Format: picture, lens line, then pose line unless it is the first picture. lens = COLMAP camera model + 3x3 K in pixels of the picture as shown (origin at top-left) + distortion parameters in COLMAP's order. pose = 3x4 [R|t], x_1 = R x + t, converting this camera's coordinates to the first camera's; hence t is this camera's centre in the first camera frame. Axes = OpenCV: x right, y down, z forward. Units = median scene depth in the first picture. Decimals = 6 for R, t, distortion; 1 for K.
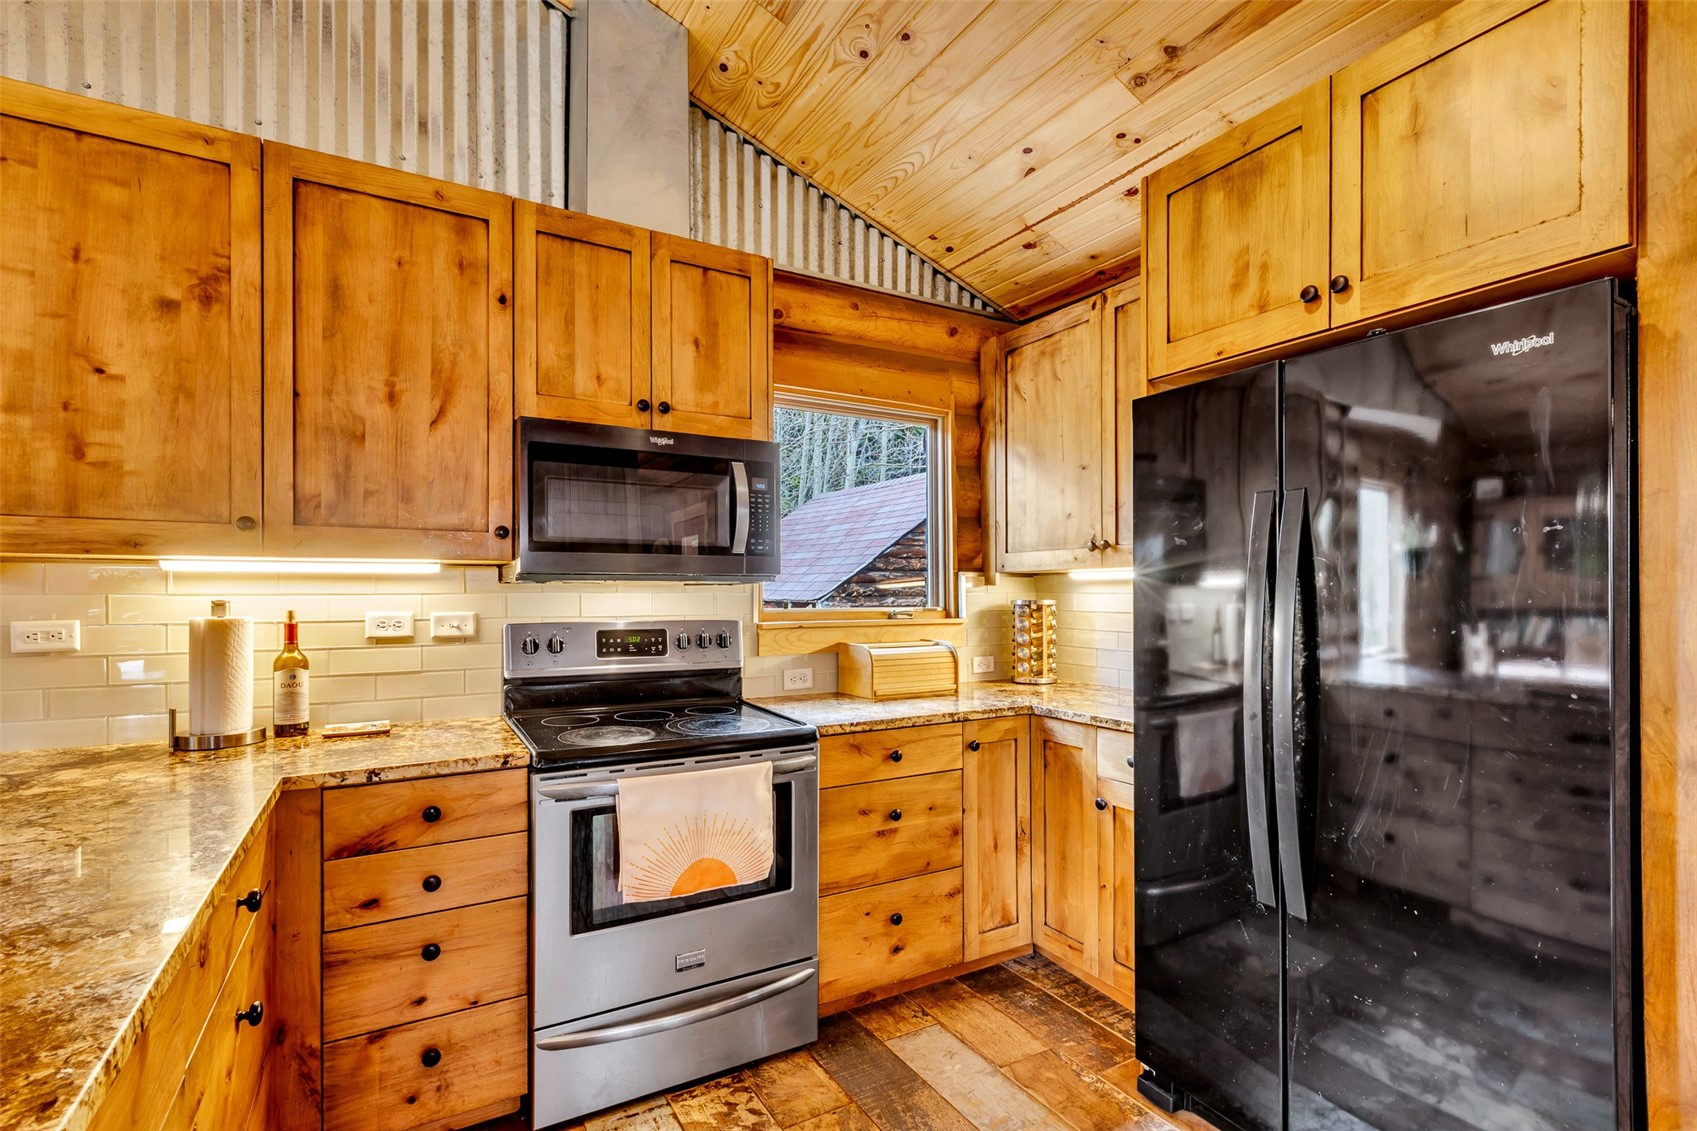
lens RADIAL K [[789.2, 0, 867.1], [0, 789.2, 593.5], [0, 0, 1]] dist [-0.000338, 0.004813]
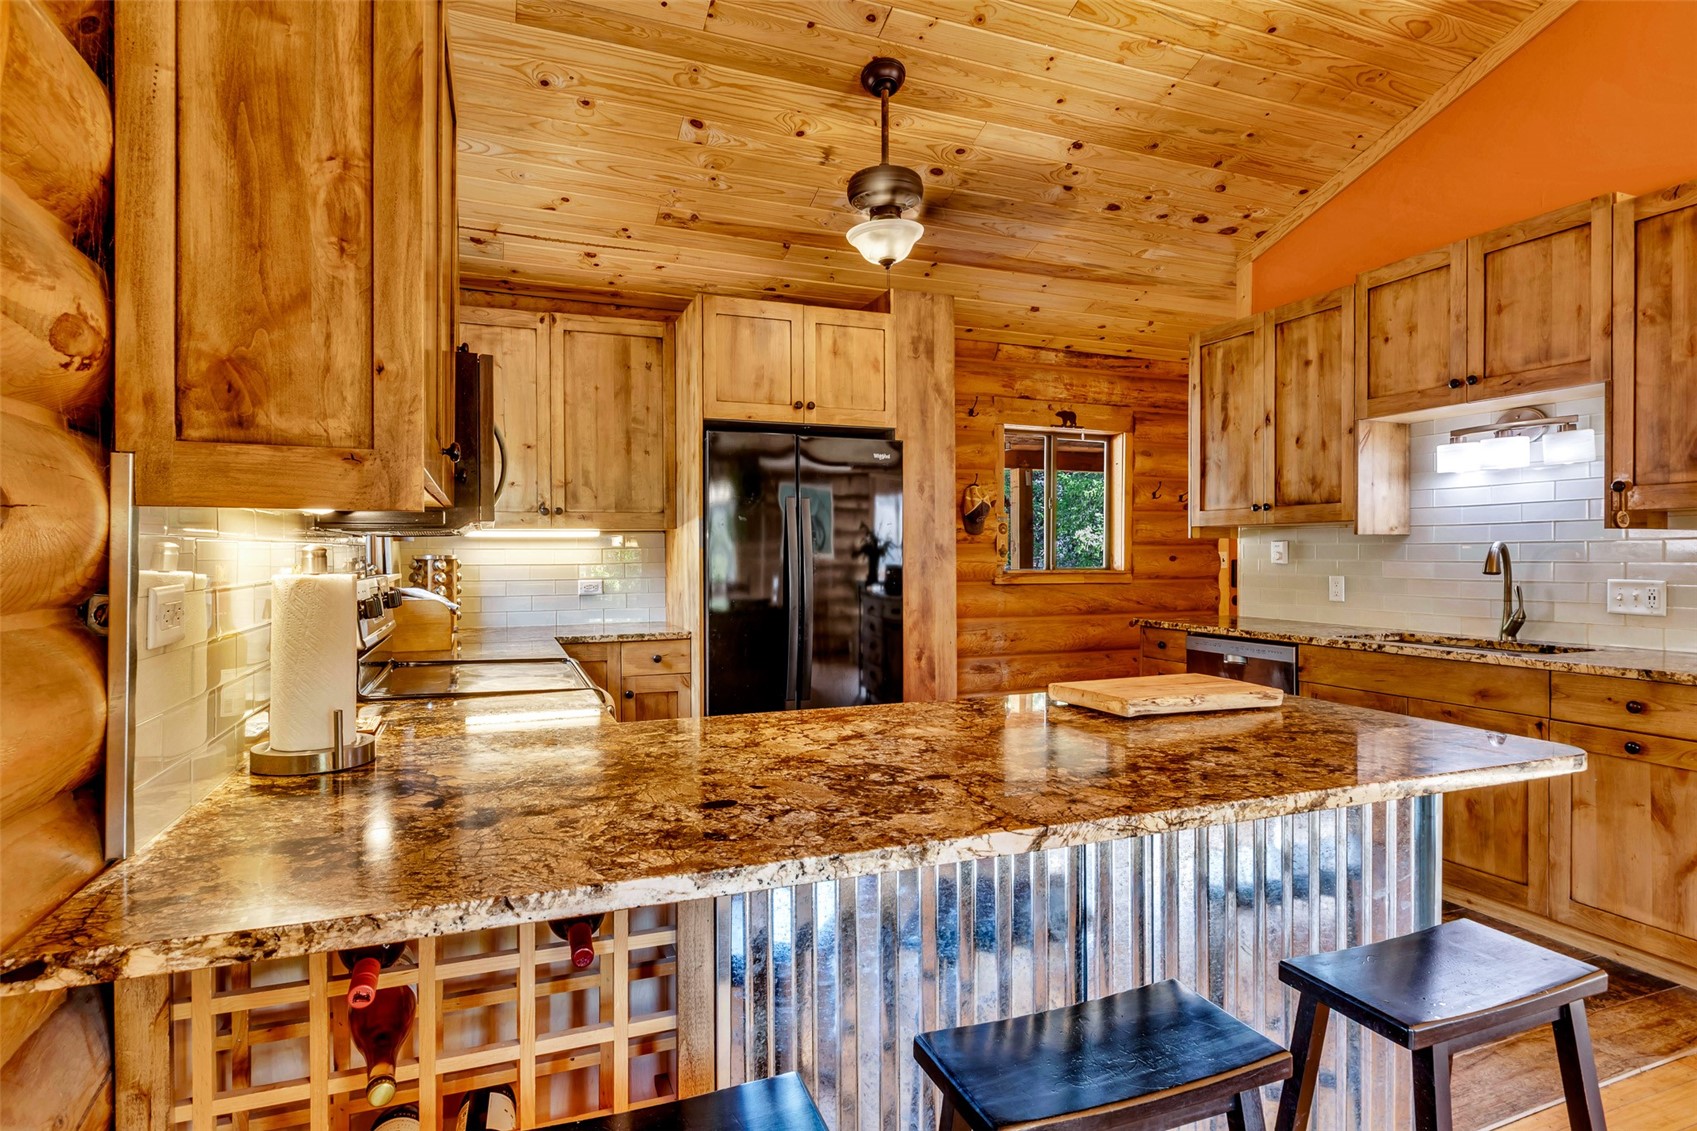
lens RADIAL K [[901.5, 0, 826.6], [0, 901.5, 559.3], [0, 0, 1]] dist [-0.001621, 0.000975]
pose [[0.172501, -0.008571, 0.984972, -1.286304], [0.002651, 0.999963, 0.008237, 0.008017], [-0.985006, 0.001190, 0.172517, 0.371643]]
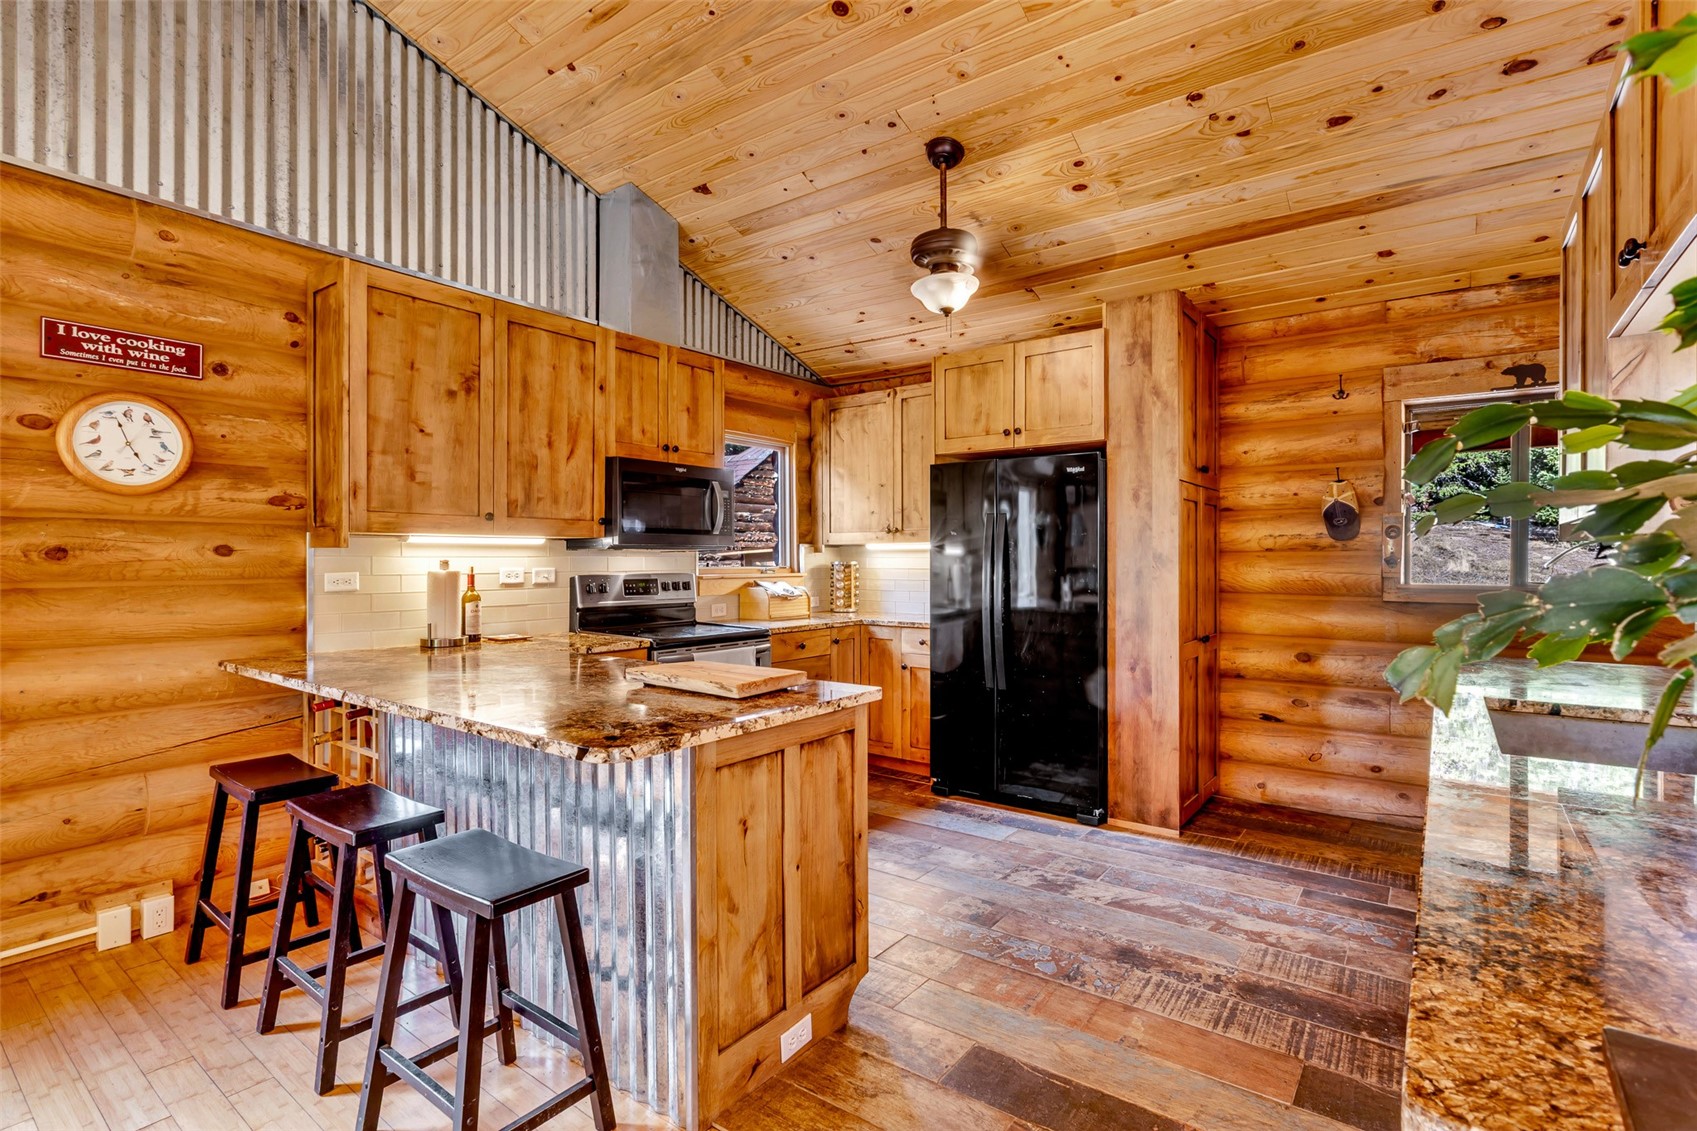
lens RADIAL K [[806.7, 0, 848.5], [0, 806.7, 565.5], [0, 0, 1]] dist [-0.000331, 0.000084]
pose [[0.928300, -0.002660, 0.371821, -0.574839], [-0.000075, 0.999973, 0.007341, 0.005948], [-0.371831, -0.006843, 0.928275, -0.792482]]
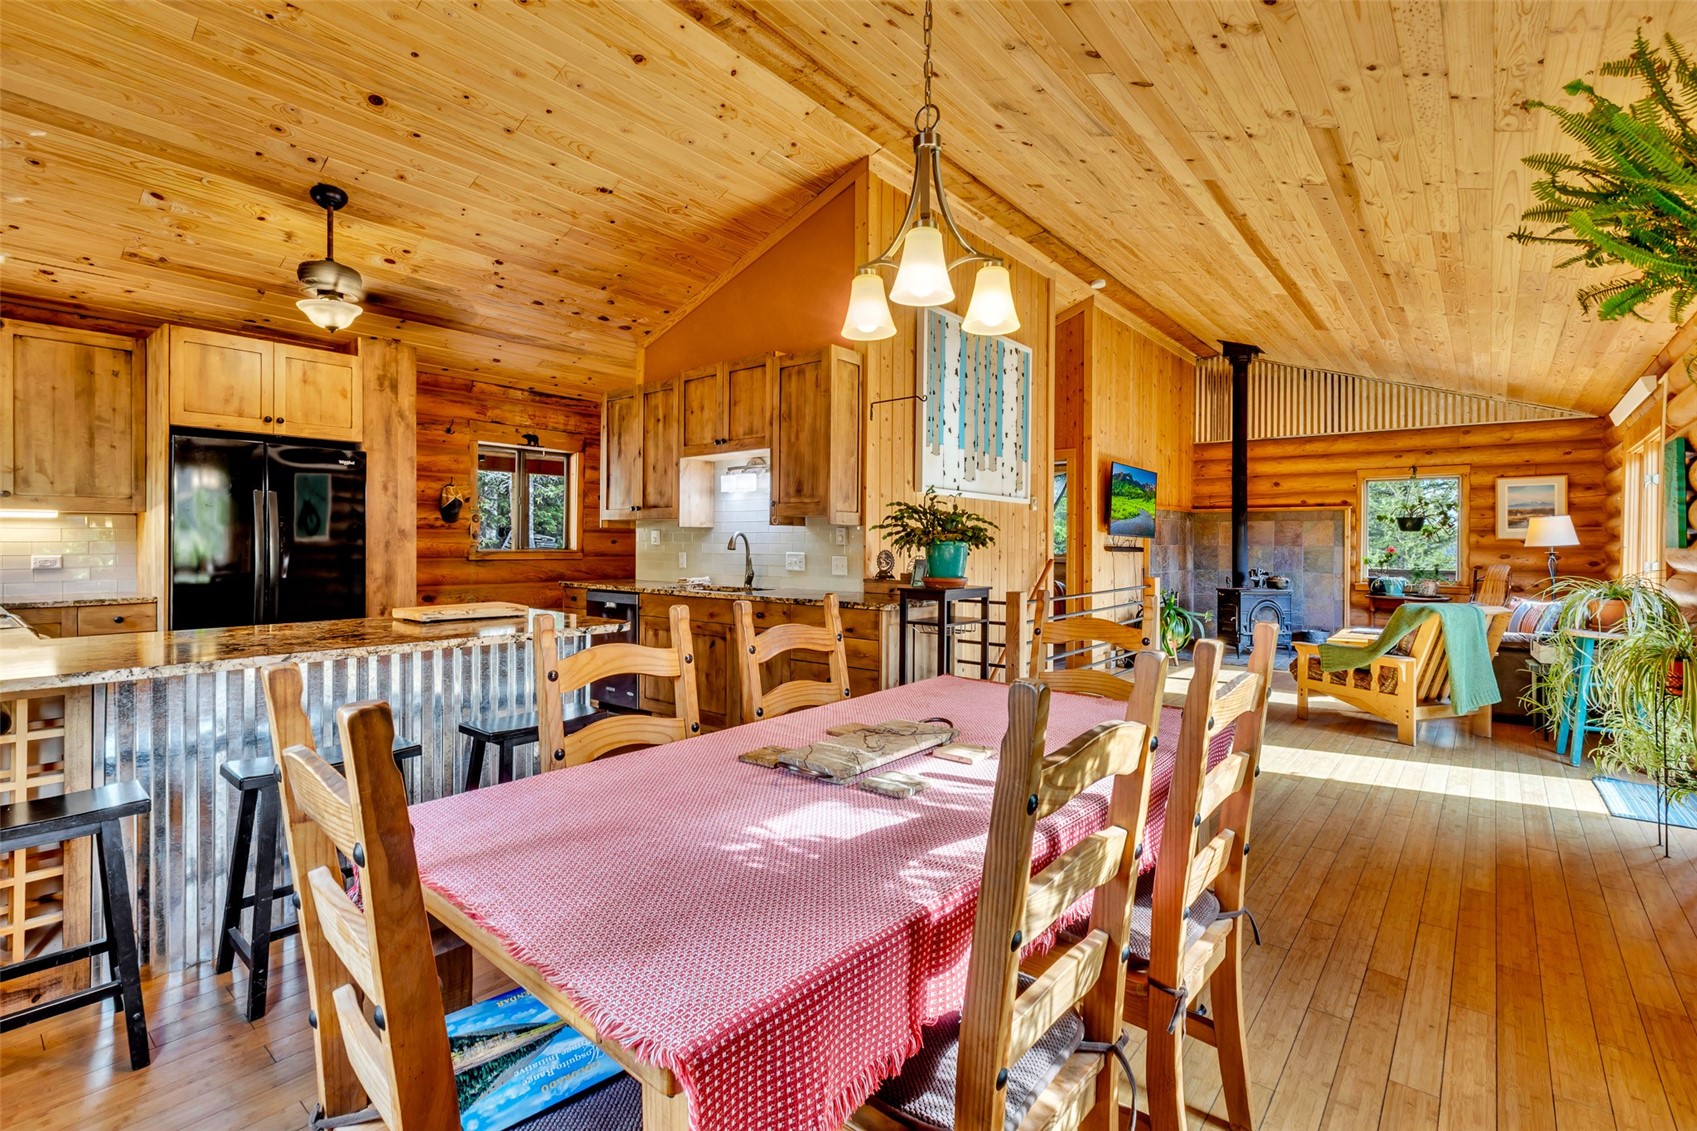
lens RADIAL K [[774.6, 0, 849.5], [0, 774.6, 542.4], [0, 0, 1]] dist [0.000509, 0.000945]
pose [[-0.338924, -0.003740, 0.940806, -1.887425], [-0.006345, 0.999978, 0.001690, 0.019556], [-0.940792, -0.005396, -0.338940, 0.016671]]
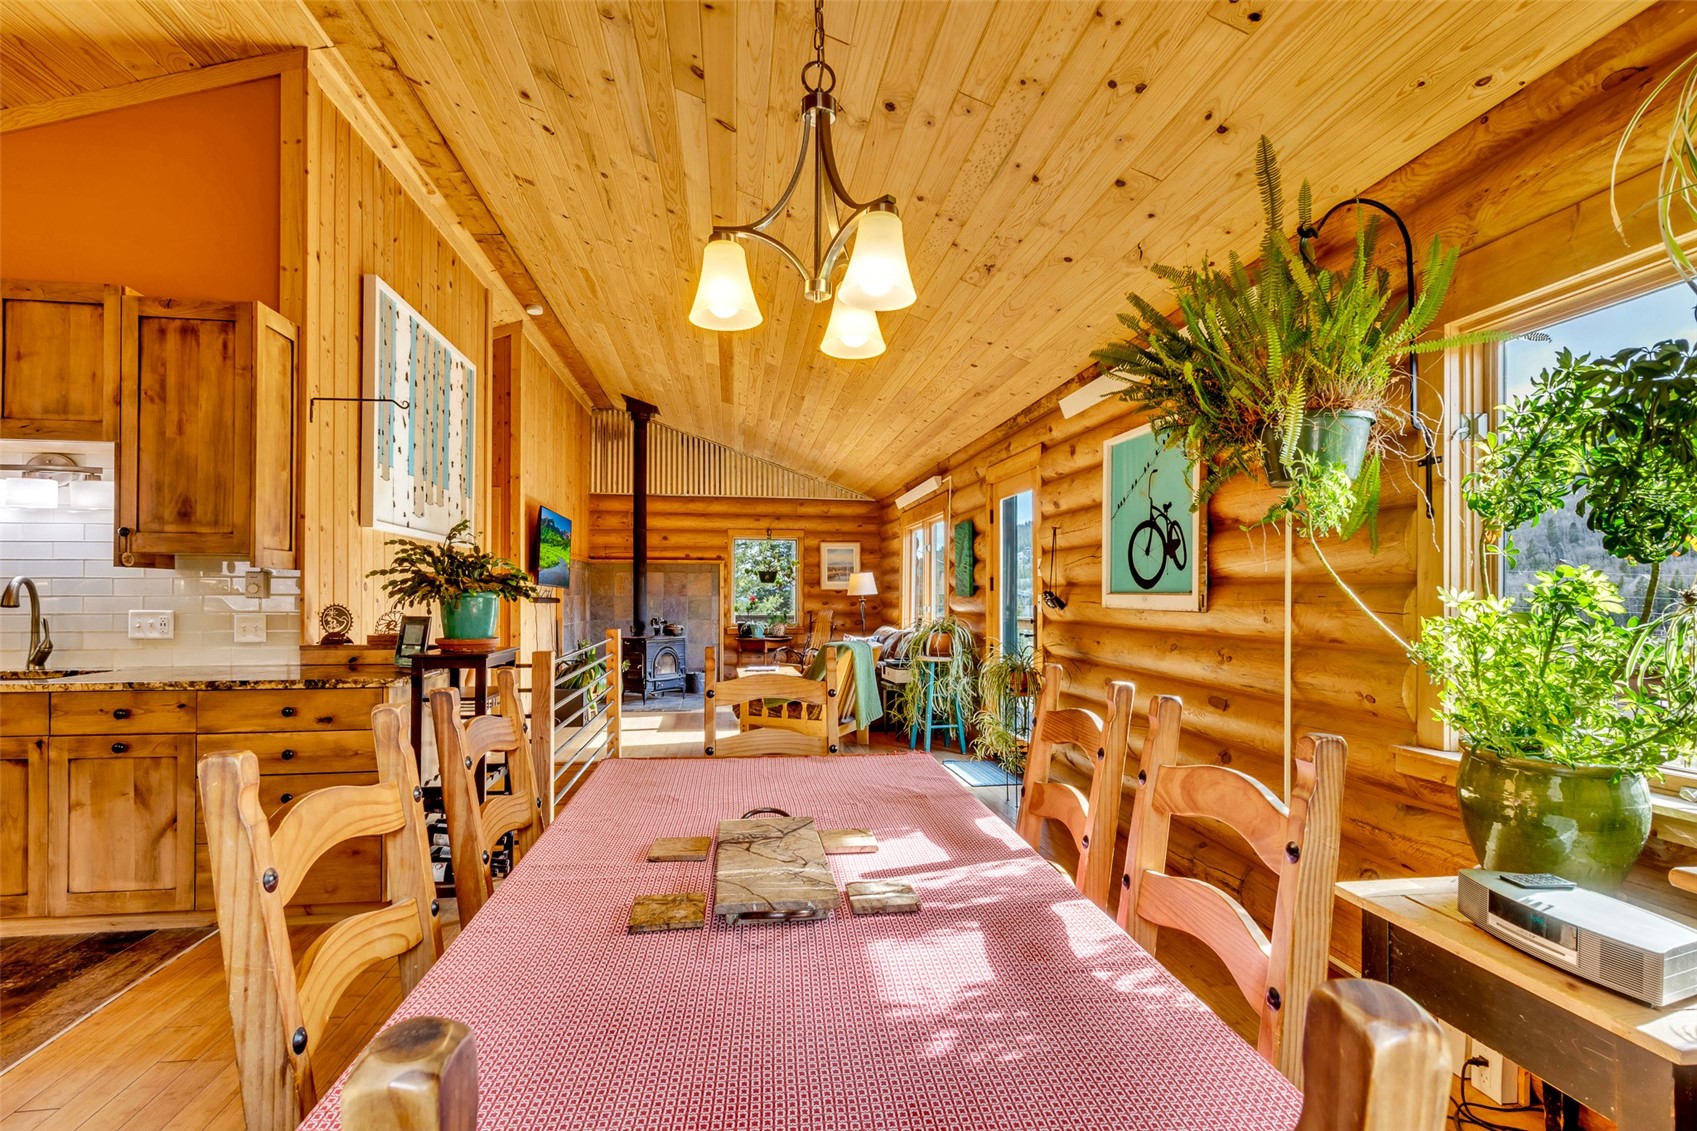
lens RADIAL K [[793.1, 0, 848.7], [0, 793.1, 590.2], [0, 0, 1]] dist [0.002080, -0.000164]
pose [[-0.922468, -0.001718, 0.386069, -1.483896], [-0.004126, 0.999977, -0.005409, 0.019263], [-0.386051, -0.006583, -0.922454, 0.257132]]
